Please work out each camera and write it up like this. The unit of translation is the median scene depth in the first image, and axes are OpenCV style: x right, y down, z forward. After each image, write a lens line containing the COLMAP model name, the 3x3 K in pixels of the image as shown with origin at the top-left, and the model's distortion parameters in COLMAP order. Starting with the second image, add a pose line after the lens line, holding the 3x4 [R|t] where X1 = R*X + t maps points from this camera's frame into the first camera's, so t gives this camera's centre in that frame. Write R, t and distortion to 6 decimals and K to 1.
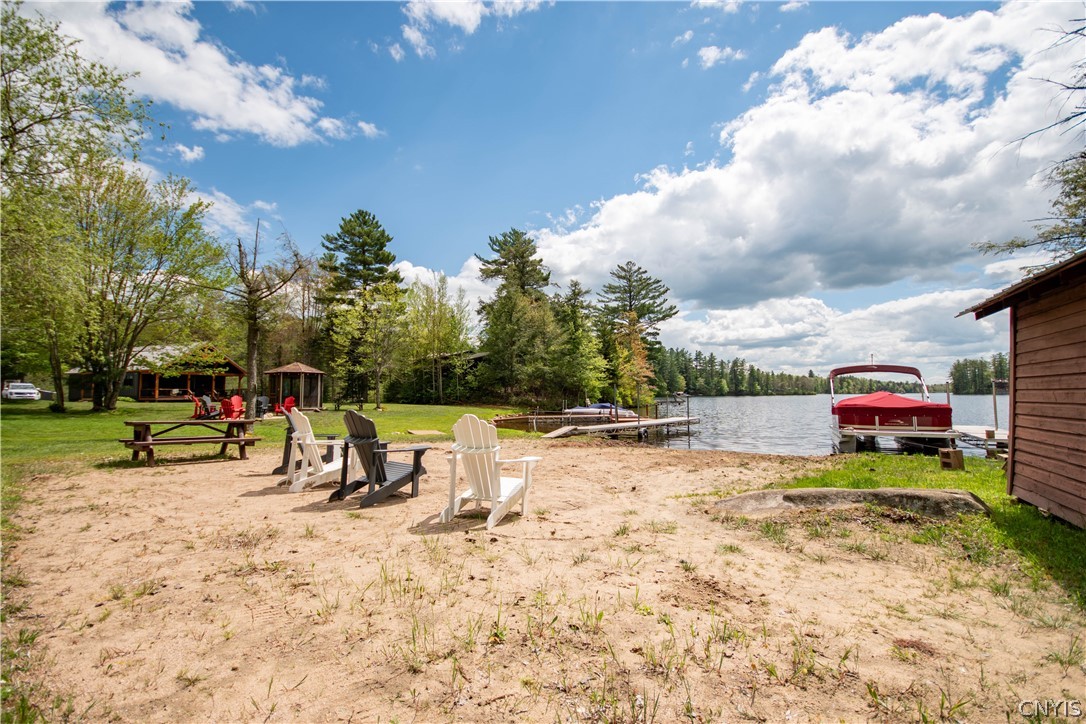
lens RADIAL K [[471.0, 0, 538.7], [0, 471.0, 363.1], [0, 0, 1]] dist [0.010217, -0.014423]
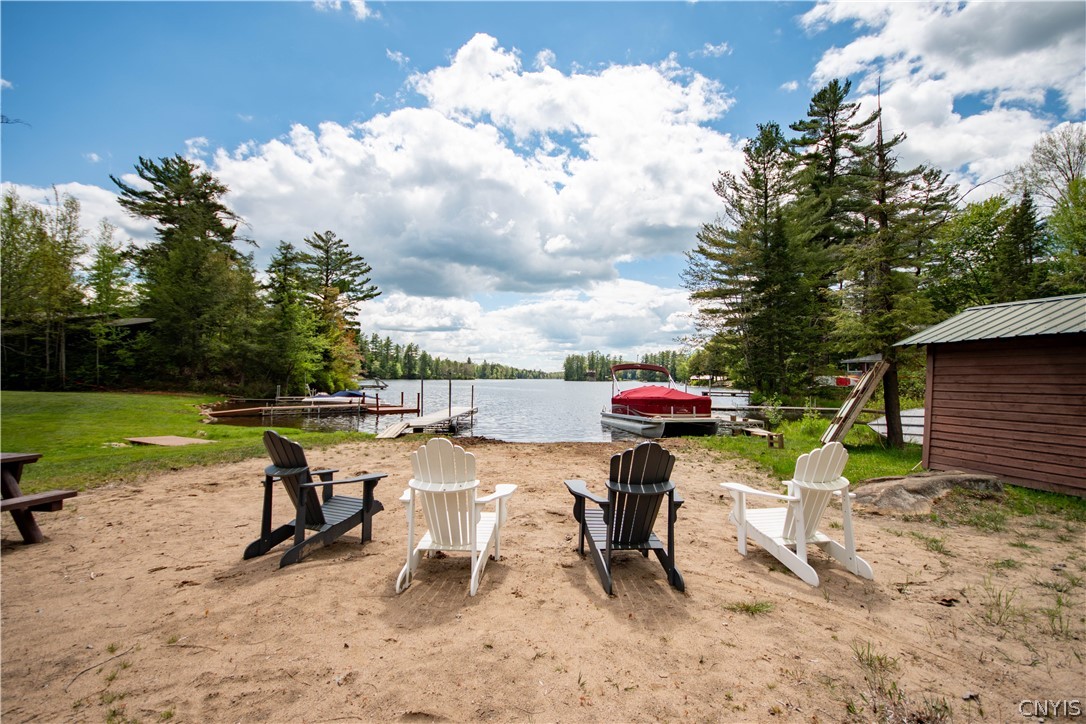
lens RADIAL K [[471.0, 0, 538.7], [0, 471.0, 363.1], [0, 0, 1]] dist [0.010217, -0.014423]
pose [[0.783206, 0.035772, 0.620732, -0.222652], [-0.058222, 0.998176, 0.015939, -0.001867], [-0.619030, -0.048624, 0.783860, 0.148054]]
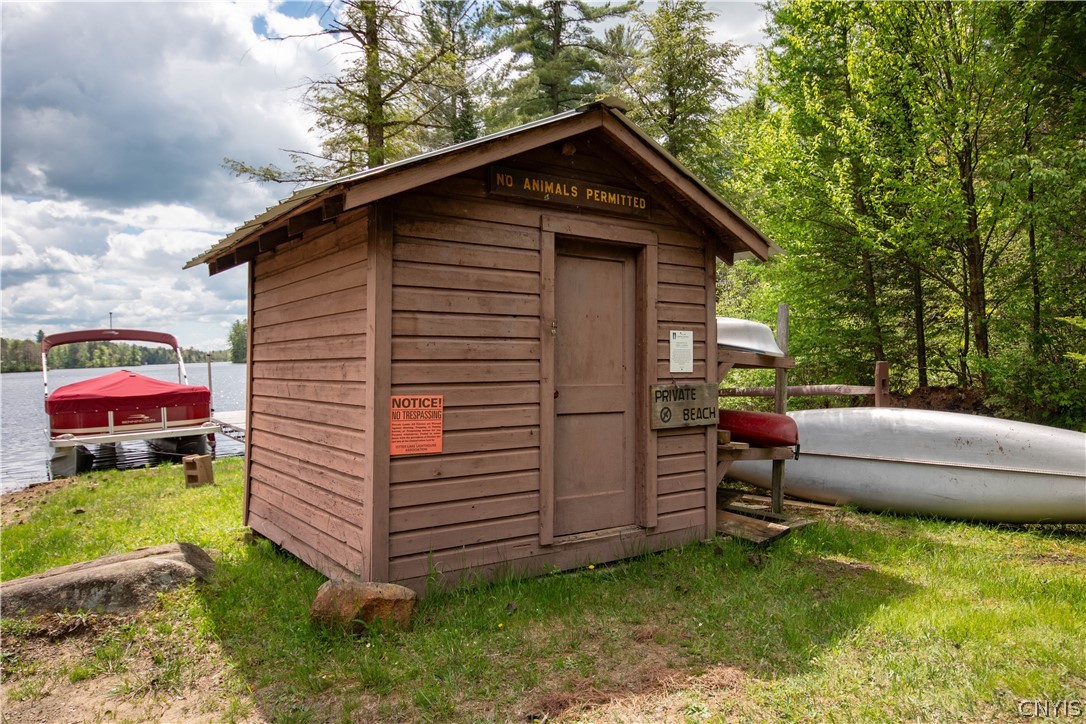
lens RADIAL K [[736.3, 0, 543.0], [0, 736.3, 362.0], [0, 0, 1]] dist [0.008625, 0.002204]
pose [[0.436415, -0.028244, 0.899302, 0.048854], [-0.022727, 0.998842, 0.042399, -0.006324], [-0.899458, -0.038942, 0.435268, 0.027561]]
